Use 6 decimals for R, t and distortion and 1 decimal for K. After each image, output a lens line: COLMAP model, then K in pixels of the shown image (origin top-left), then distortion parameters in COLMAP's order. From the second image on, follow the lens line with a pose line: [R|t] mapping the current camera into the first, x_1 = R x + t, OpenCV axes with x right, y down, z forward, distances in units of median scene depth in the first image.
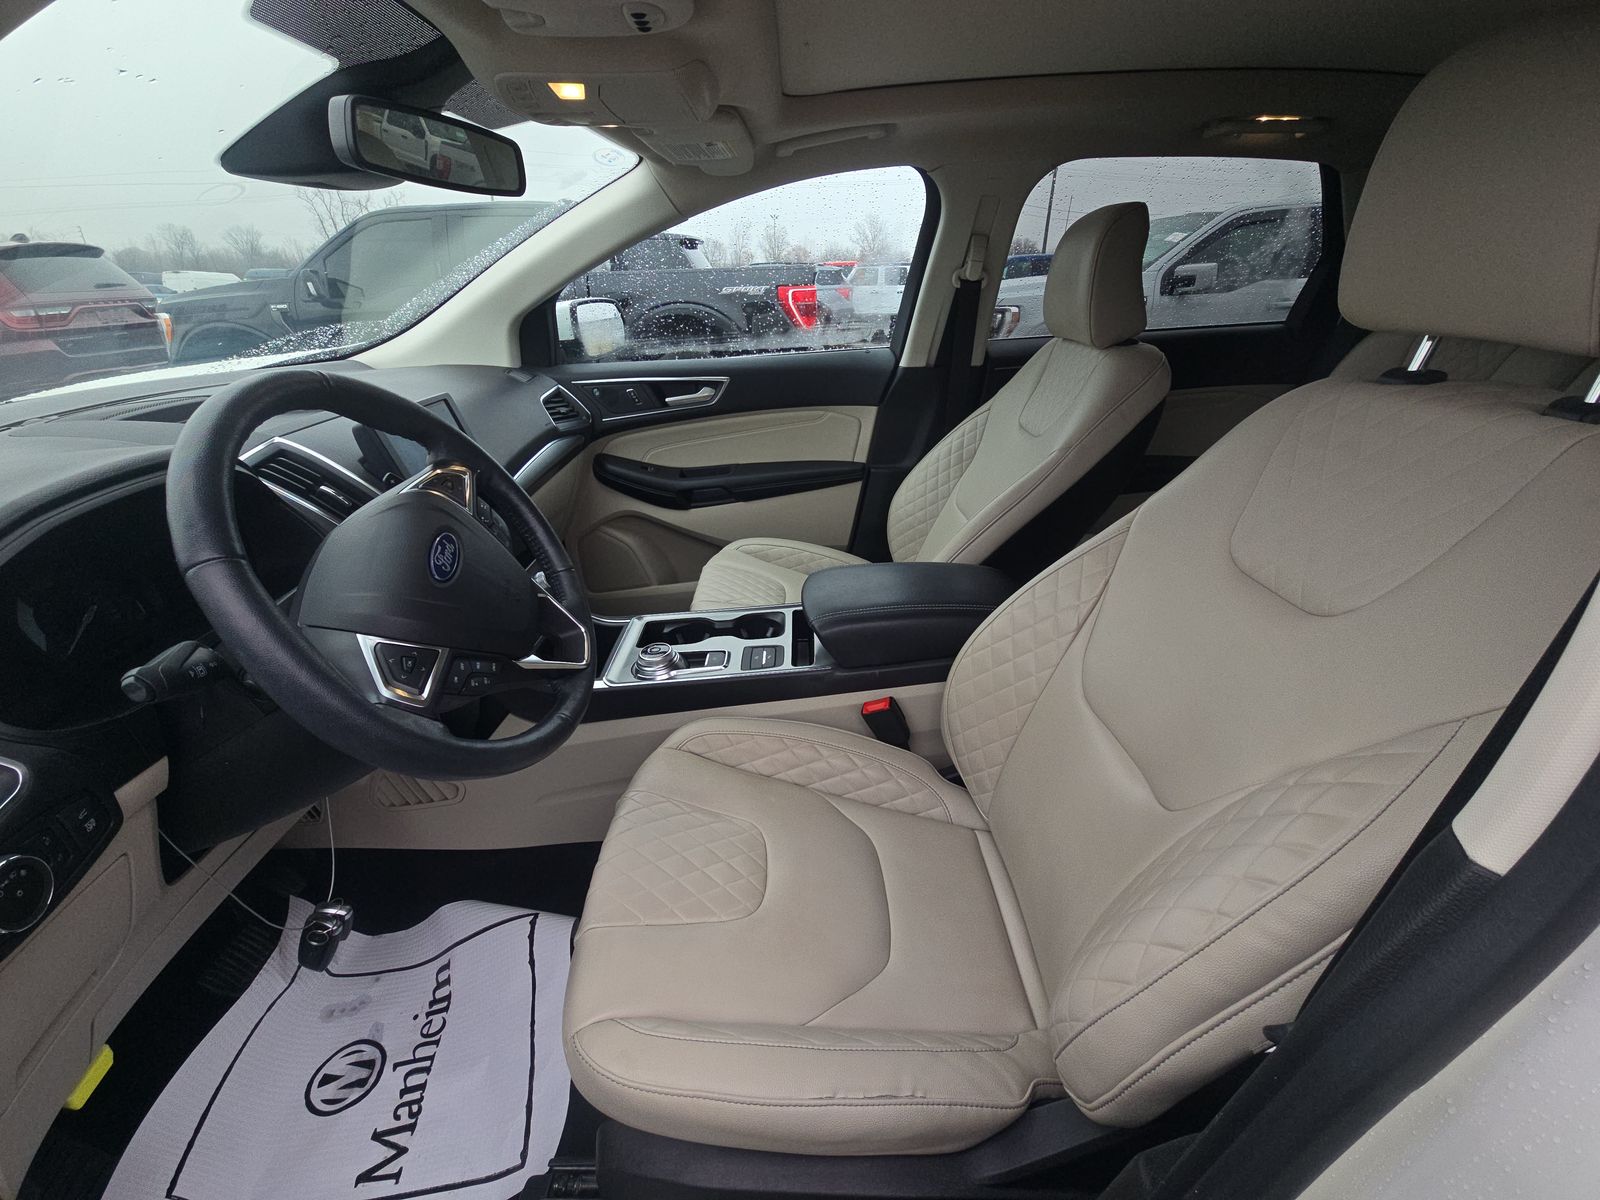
lens RADIAL K [[644.8, 0, 800.0], [0, 644.8, 600.0], [0, 0, 1]] dist [0.002667, 0.000100]
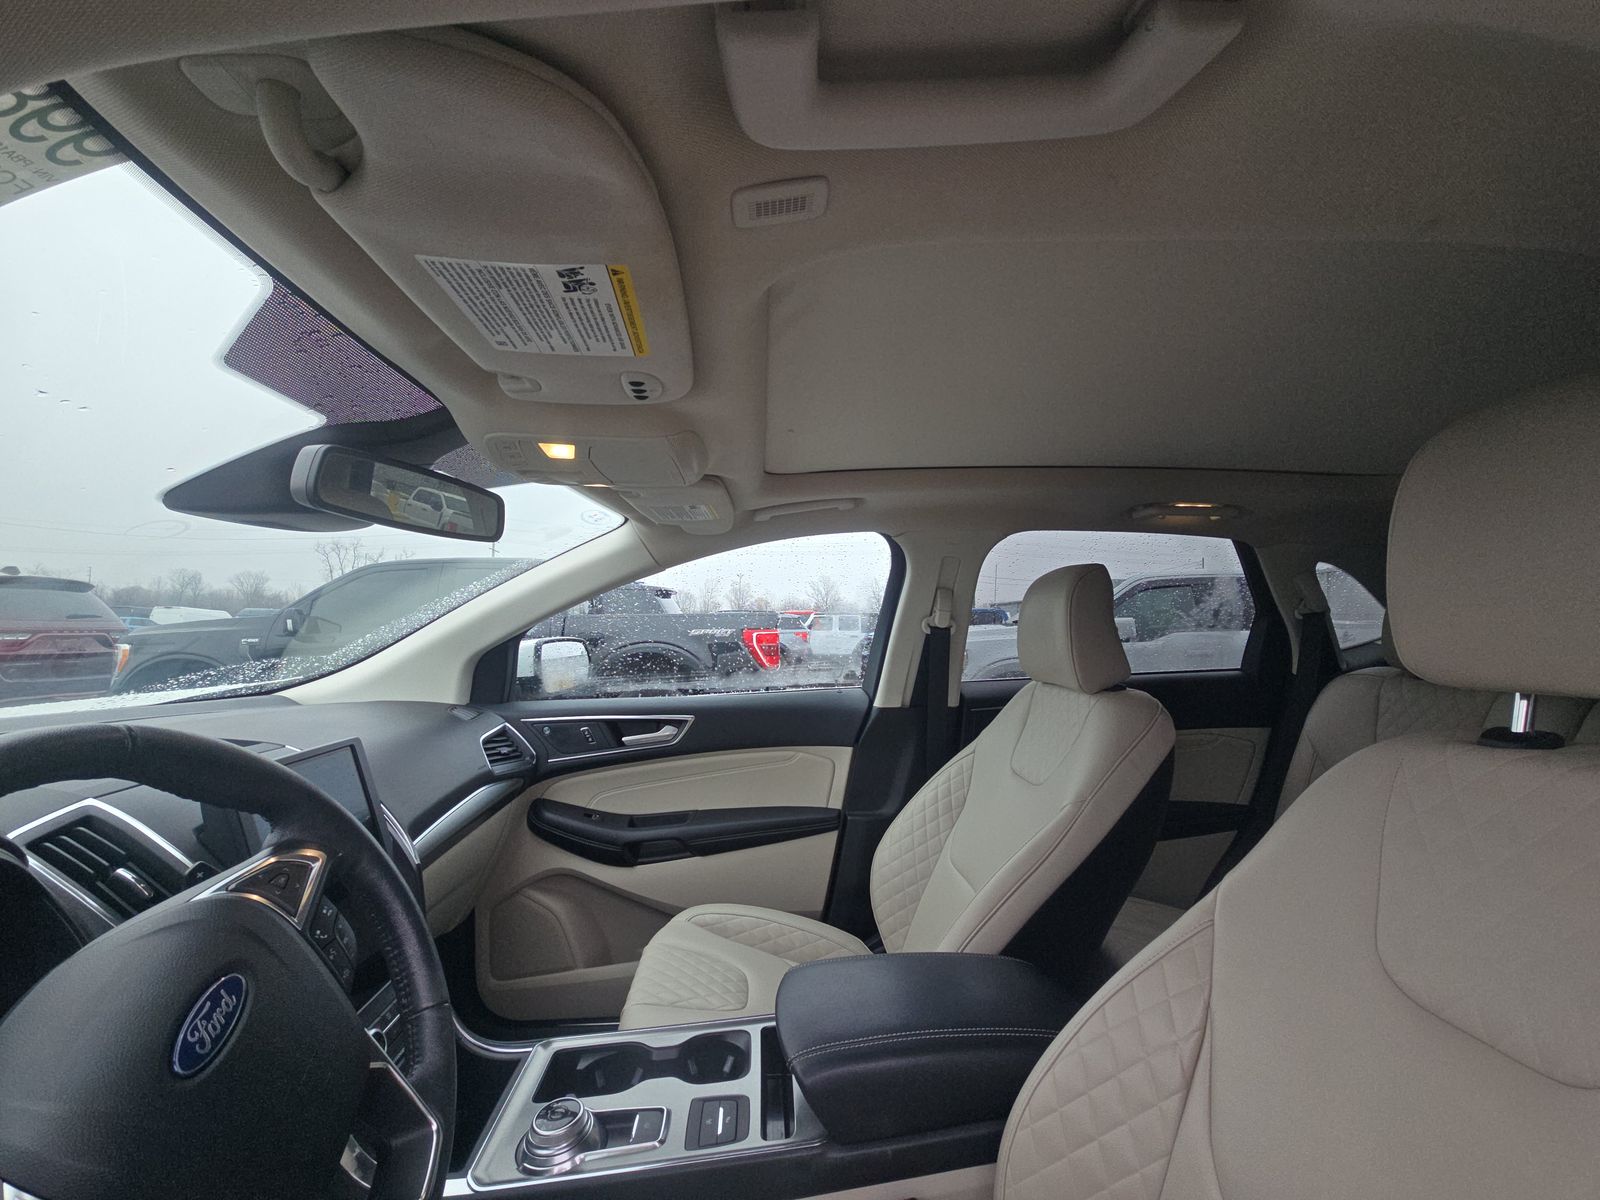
lens RADIAL K [[642.9, 0, 797.1], [0, 642.9, 588.9], [0, 0, 1]] dist [-0.001679, -0.000245]
pose [[0.998246, 0.019983, 0.055733, -0.018618], [0.010183, 0.869348, -0.494095, -0.049397], [-0.058325, 0.493796, 0.867620, 0.103216]]
